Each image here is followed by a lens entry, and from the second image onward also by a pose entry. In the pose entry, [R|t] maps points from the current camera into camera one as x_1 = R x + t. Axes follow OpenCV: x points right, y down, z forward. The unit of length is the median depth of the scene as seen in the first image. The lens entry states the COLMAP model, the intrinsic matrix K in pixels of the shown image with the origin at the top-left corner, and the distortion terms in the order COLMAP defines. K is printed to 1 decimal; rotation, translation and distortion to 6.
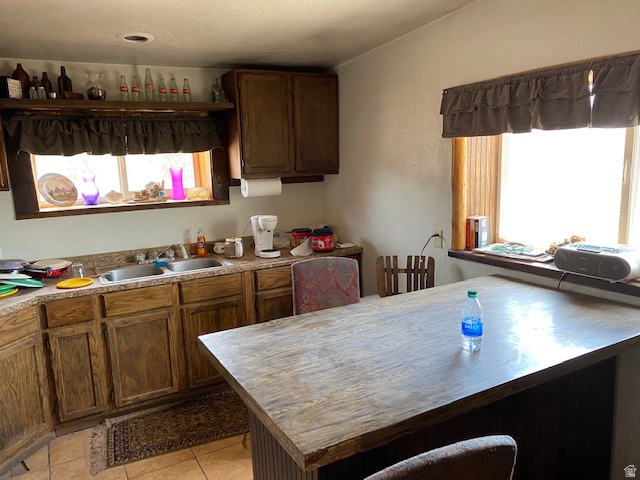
lens RADIAL K [[488.9, 0, 317.5], [0, 488.9, 242.8], [0, 0, 1]] dist [0.043444, -0.055012]
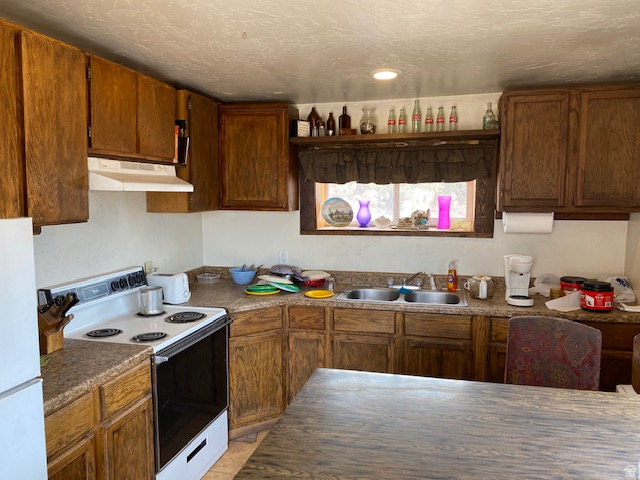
lens RADIAL K [[488.9, 0, 318.7], [0, 488.9, 234.9], [0, 0, 1]] dist [0.043444, -0.055012]
pose [[0.725985, 0.092562, -0.681453, 0.235034], [-0.134578, 0.990864, -0.008782, -0.039416], [0.674415, 0.098084, 0.731809, 0.135689]]
